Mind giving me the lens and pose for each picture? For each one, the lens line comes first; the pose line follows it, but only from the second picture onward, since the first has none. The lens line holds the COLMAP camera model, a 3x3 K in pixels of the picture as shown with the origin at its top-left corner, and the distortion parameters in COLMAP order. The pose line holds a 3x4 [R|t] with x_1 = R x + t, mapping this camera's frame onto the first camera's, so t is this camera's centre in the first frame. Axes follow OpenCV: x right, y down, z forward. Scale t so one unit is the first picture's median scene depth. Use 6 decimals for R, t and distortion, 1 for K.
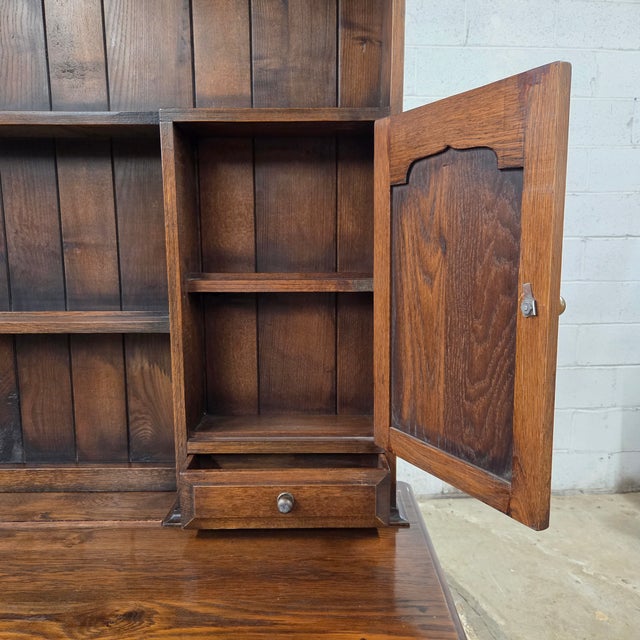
lens RADIAL K [[582.2, 0, 316.6], [0, 582.2, 320.9], [0, 0, 1]] dist [0.073606, -0.062814]
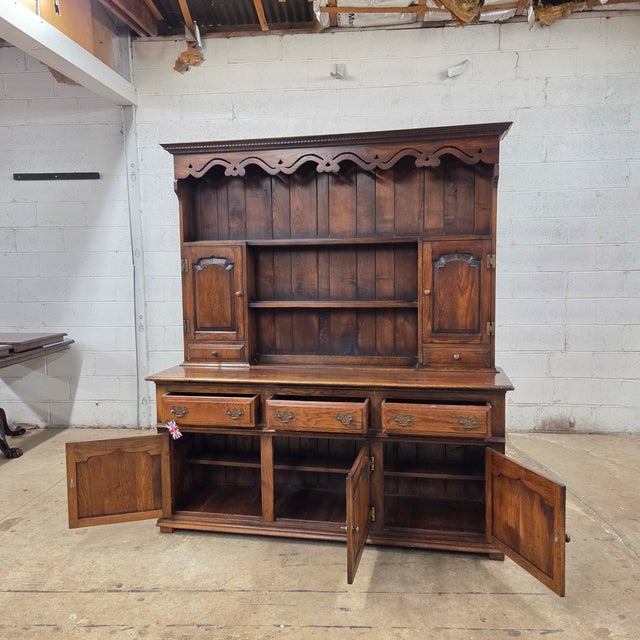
lens RADIAL K [[580.0, 0, 322.0], [0, 580.0, 315.5], [0, 0, 1]] dist [0.080941, -0.072069]
pose [[0.982141, 0.005044, -0.188077, -0.147031], [-0.016319, 0.998157, -0.058445, 0.218528], [0.187435, 0.060470, 0.980414, -1.808229]]
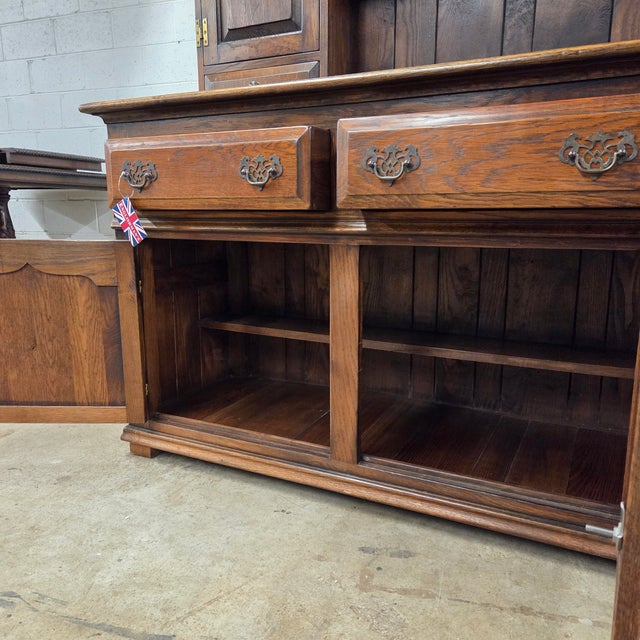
lens RADIAL K [[576.5, 0, 315.0], [0, 576.5, 325.2], [0, 0, 1]] dist [0.071587, -0.054268]
pose [[0.894150, 0.087379, -0.439158, -0.472946], [-0.067211, 0.995854, 0.061300, 0.676805], [0.442694, -0.025295, 0.896316, -0.210795]]
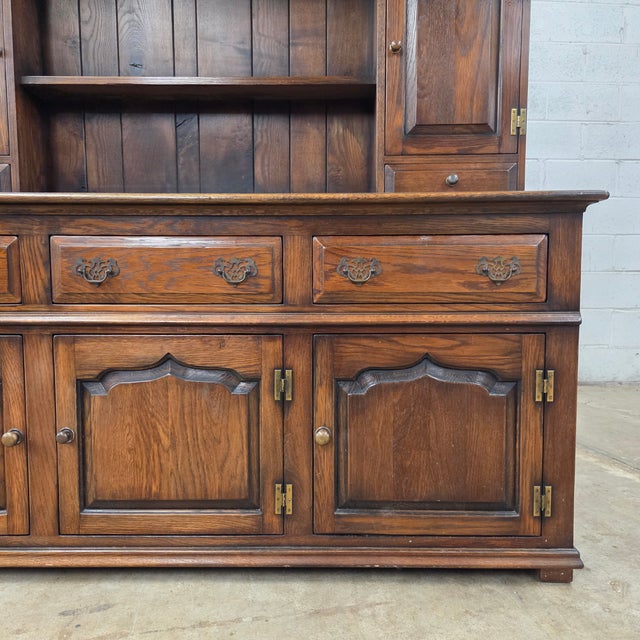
lens RADIAL K [[580.0, 0, 322.0], [0, 580.0, 315.5], [0, 0, 1]] dist [0.080941, -0.072069]
pose [[0.999967, 0.002198, -0.007787, -0.326667], [-0.002785, 0.997088, -0.076213, 0.646915], [0.007597, 0.076232, 0.997061, -0.412778]]
